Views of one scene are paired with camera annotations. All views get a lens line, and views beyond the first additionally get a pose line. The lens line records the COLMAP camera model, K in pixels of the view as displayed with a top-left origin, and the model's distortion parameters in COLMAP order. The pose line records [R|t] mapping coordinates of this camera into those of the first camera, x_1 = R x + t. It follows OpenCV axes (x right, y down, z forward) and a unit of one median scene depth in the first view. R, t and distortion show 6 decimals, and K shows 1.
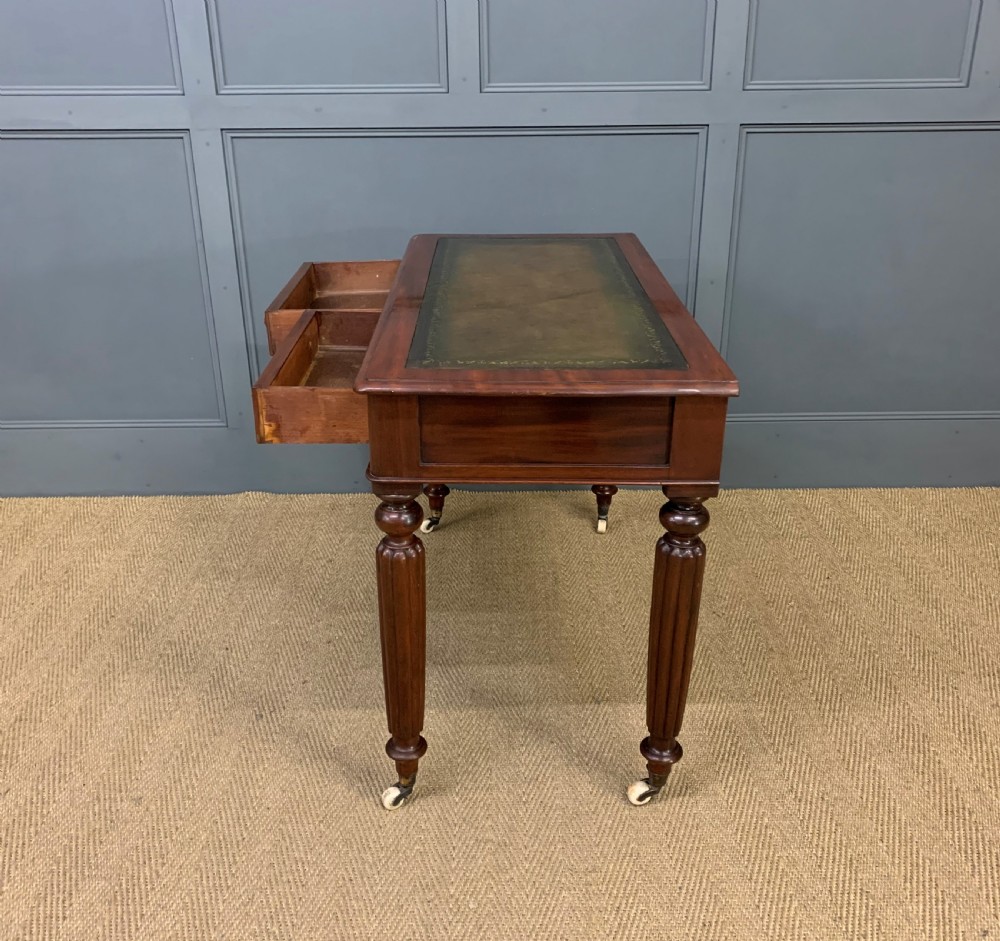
lens RADIAL K [[997.3, 0, 501.3], [0, 997.3, 462.2], [0, 0, 1]] dist [0.013932, 0.000000]
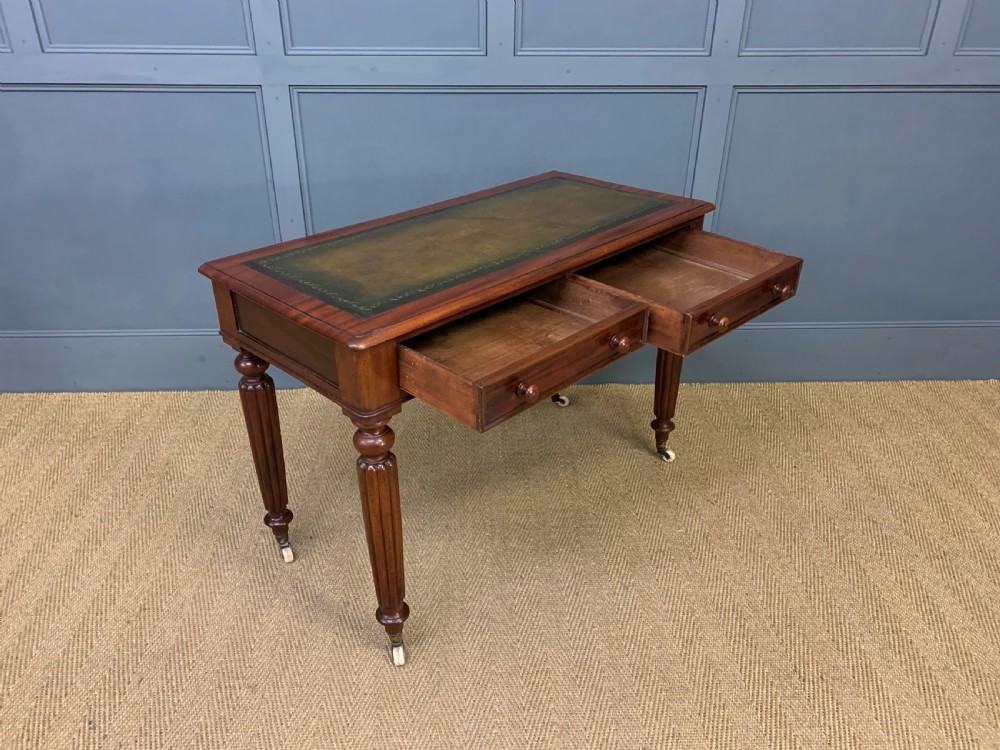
lens RADIAL K [[760.2, 0, 490.7], [0, 760.2, 371.9], [0, 0, 1]] dist [0.014140, -0.000723]
pose [[0.999329, -0.002624, 0.036523, -0.082955], [-0.000696, 0.995888, 0.090594, -0.085989], [-0.036610, -0.090558, 0.995218, 0.088309]]
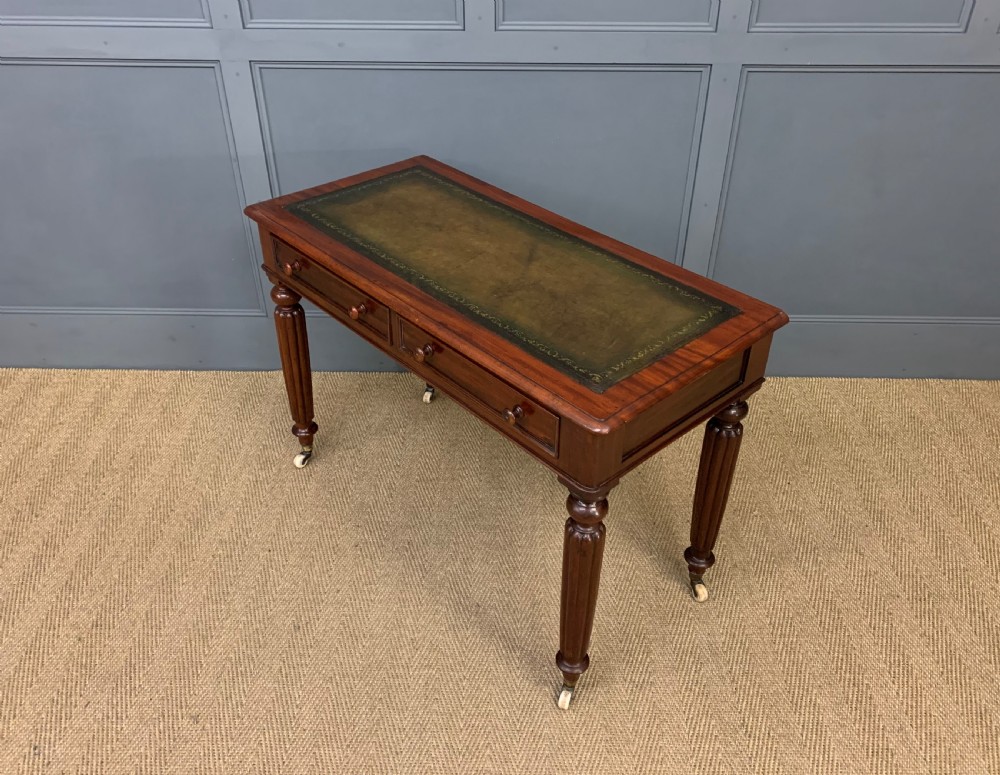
lens RADIAL K [[837.6, 0, 503.2], [0, 837.6, 357.0], [0, 0, 1]] dist [0.012513, 0.003609]
pose [[0.999700, 0.021889, -0.010973, 0.004711], [-0.019316, 0.980417, 0.195985, -0.211450], [0.015049, -0.195714, 0.980546, 0.074081]]
